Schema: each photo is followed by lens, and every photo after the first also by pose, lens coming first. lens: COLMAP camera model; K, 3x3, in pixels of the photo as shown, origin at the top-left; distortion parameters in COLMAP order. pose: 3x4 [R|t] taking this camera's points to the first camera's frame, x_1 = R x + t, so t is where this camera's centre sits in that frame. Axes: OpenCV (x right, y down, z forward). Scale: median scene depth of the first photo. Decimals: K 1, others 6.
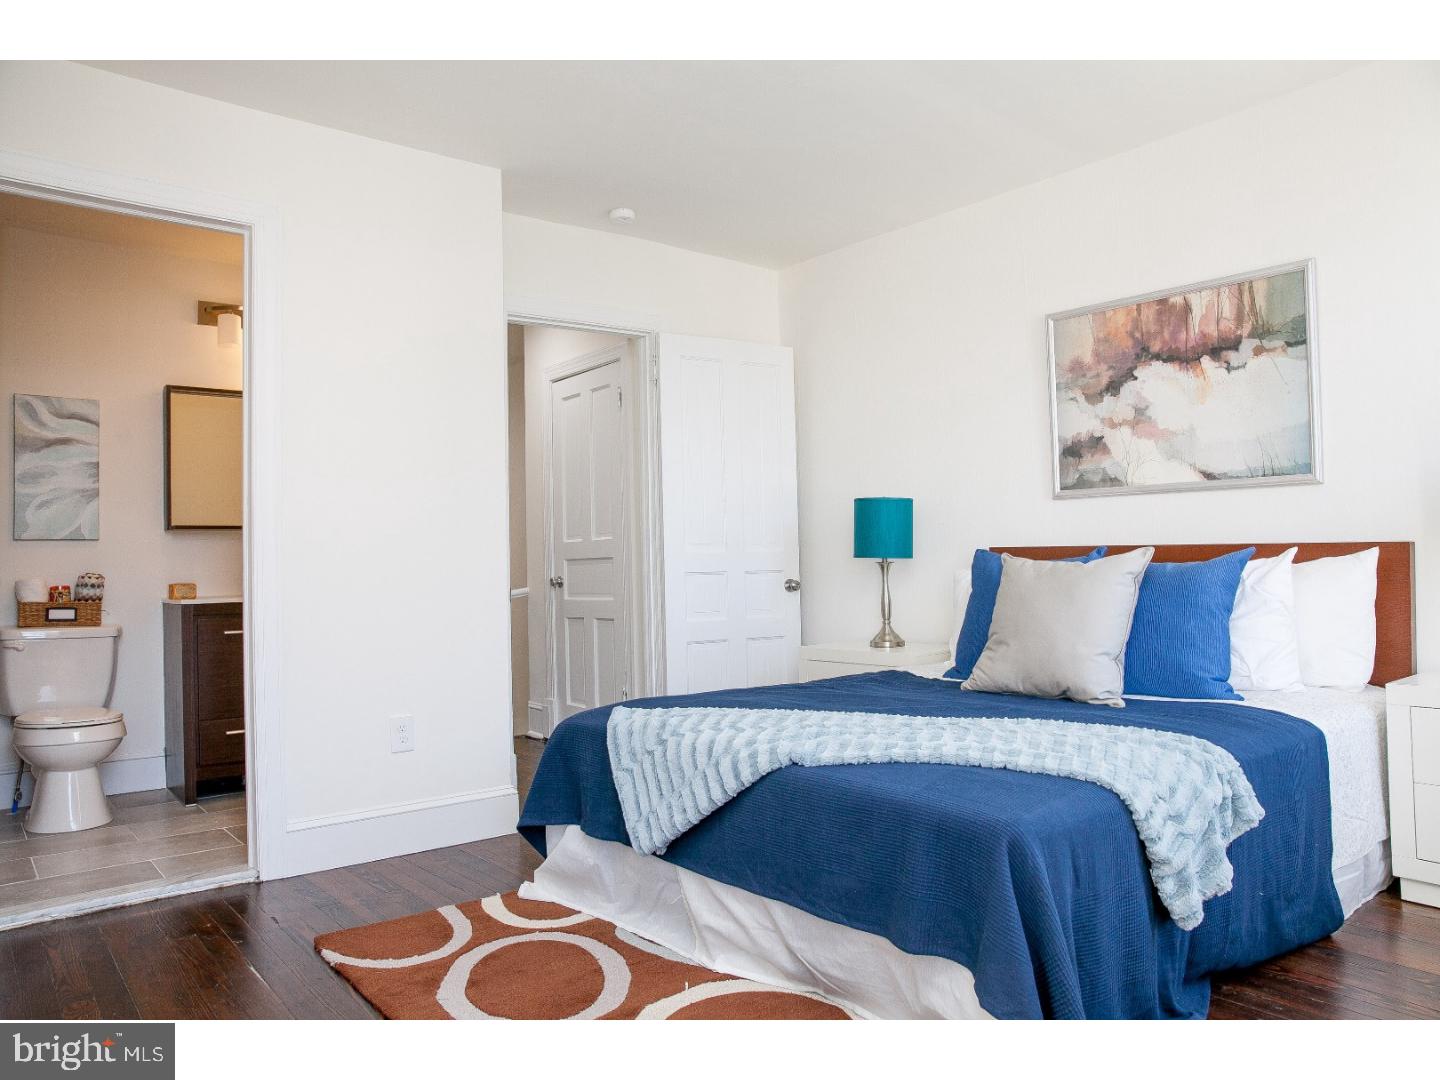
lens RADIAL K [[980.2, 0, 720.0], [0, 980.2, 540.0], [0, 0, 1]] dist [-0.108059, 0.087039]
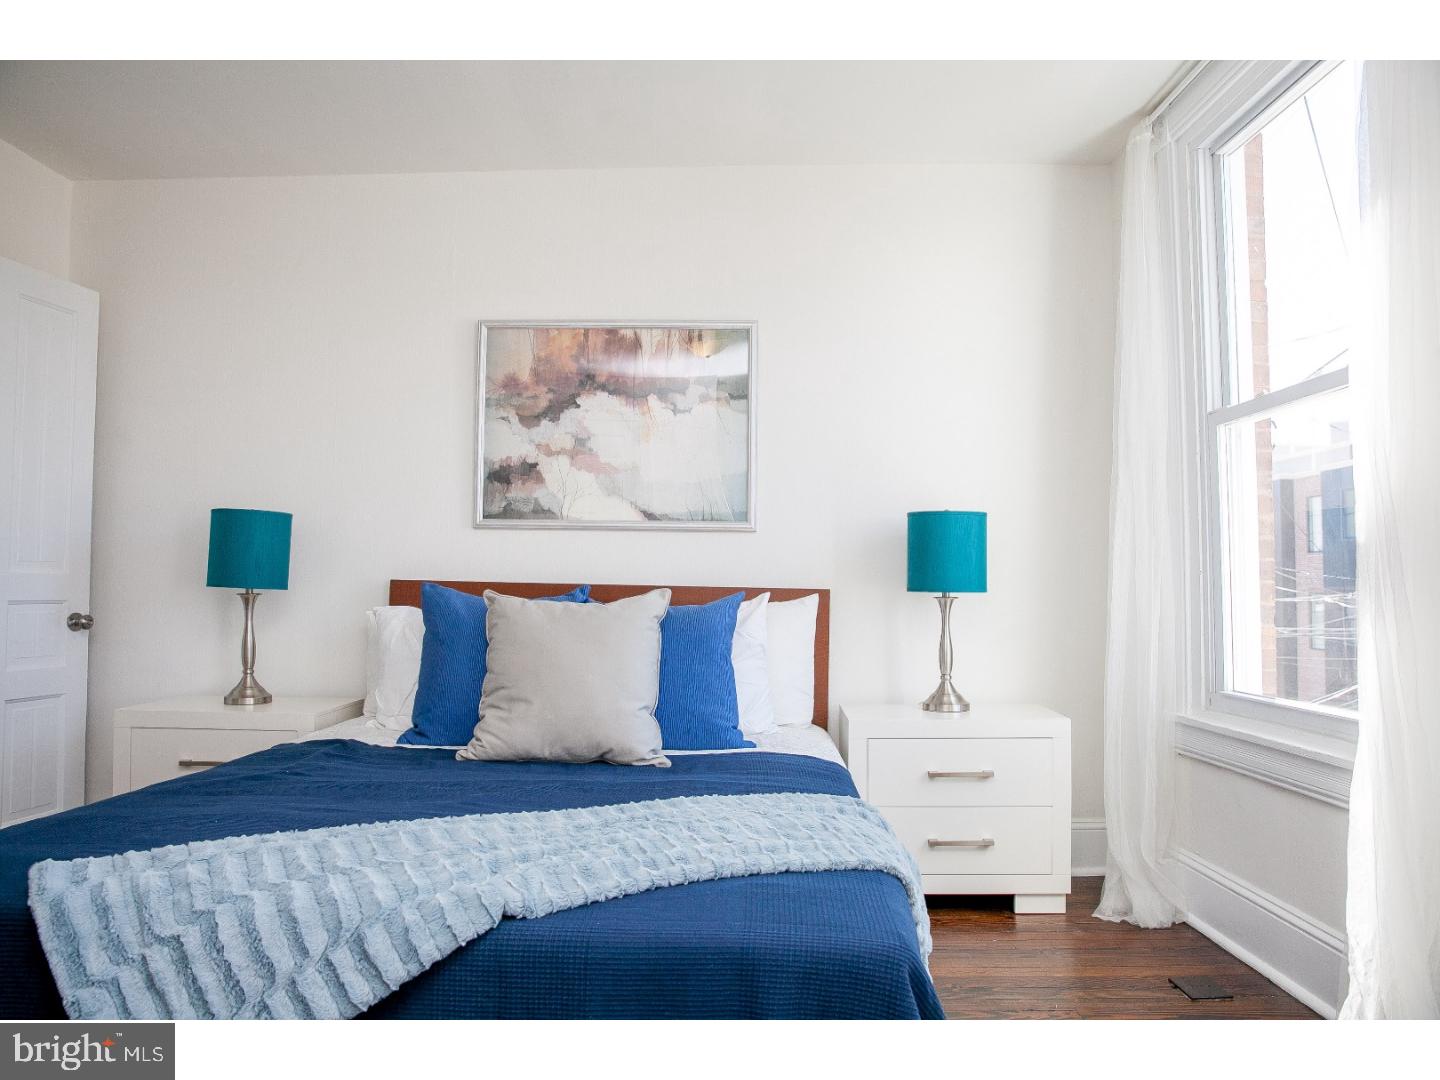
lens RADIAL K [[980.2, 0, 720.0], [0, 980.2, 540.0], [0, 0, 1]] dist [-0.108059, 0.087039]
pose [[0.669809, 0.062008, 0.739940, -0.173217], [-0.038383, 0.998066, -0.048894, 0.003825], [-0.741541, 0.004348, 0.670893, 0.257027]]
